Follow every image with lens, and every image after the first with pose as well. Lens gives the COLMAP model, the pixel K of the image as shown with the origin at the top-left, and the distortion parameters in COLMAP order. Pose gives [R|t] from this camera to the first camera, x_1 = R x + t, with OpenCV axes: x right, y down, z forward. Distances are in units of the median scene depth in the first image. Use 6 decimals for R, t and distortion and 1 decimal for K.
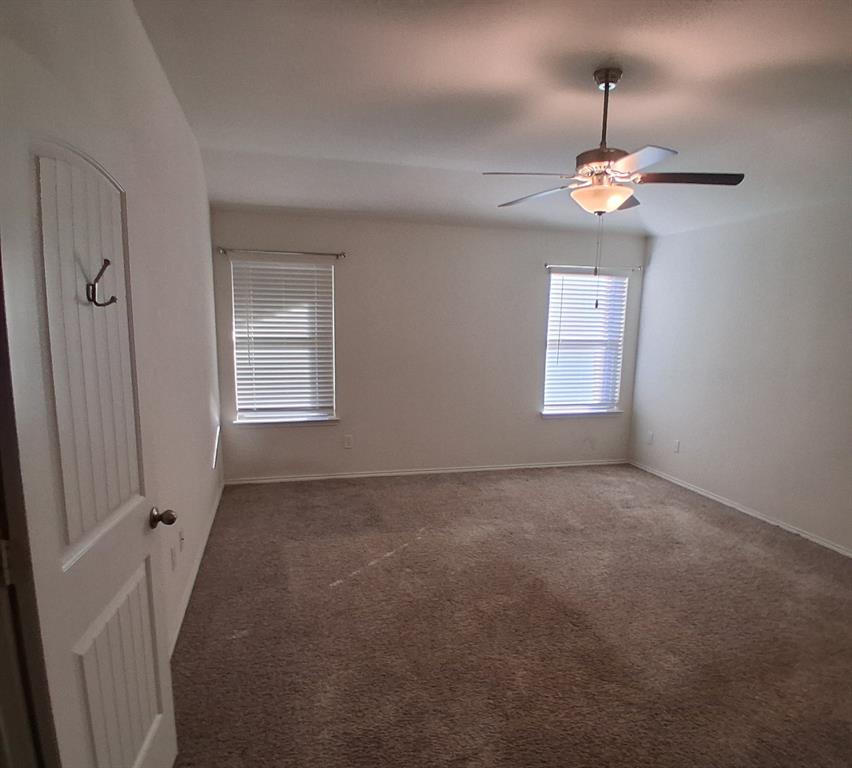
lens RADIAL K [[584.5, 0, 447.8], [0, 584.5, 426.4], [0, 0, 1]] dist [-0.002442, -0.049119]
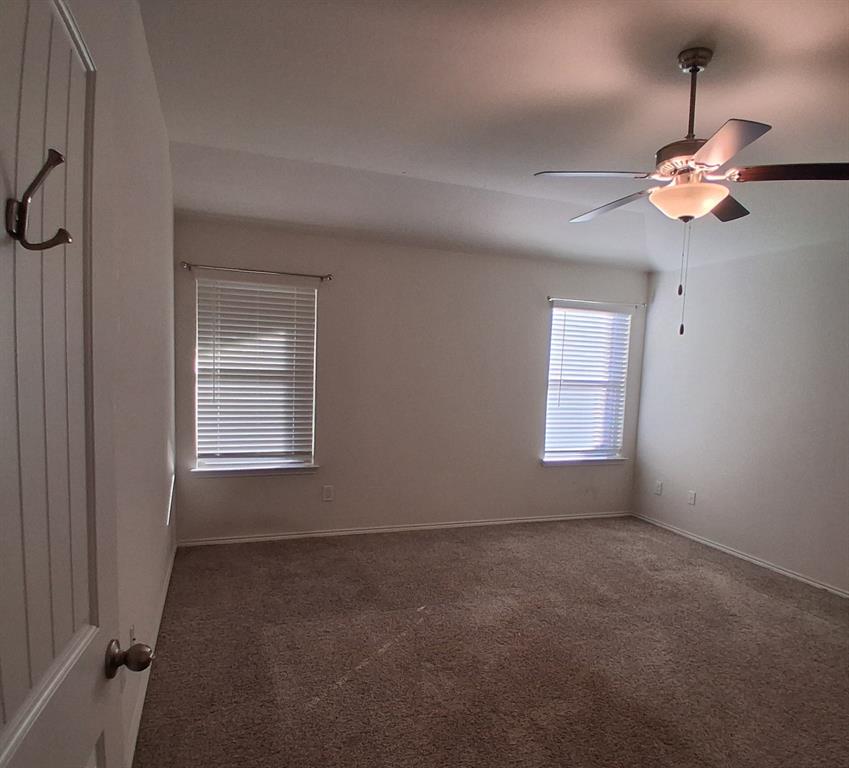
lens RADIAL K [[561.1, 0, 426.1], [0, 561.1, 421.7], [0, 0, 1]] dist [0.004466, -0.049612]
pose [[0.996226, 0.010253, 0.086191, -0.106519], [-0.003003, 0.996476, -0.083828, -0.010471], [-0.086747, 0.083253, 0.992746, 0.179753]]
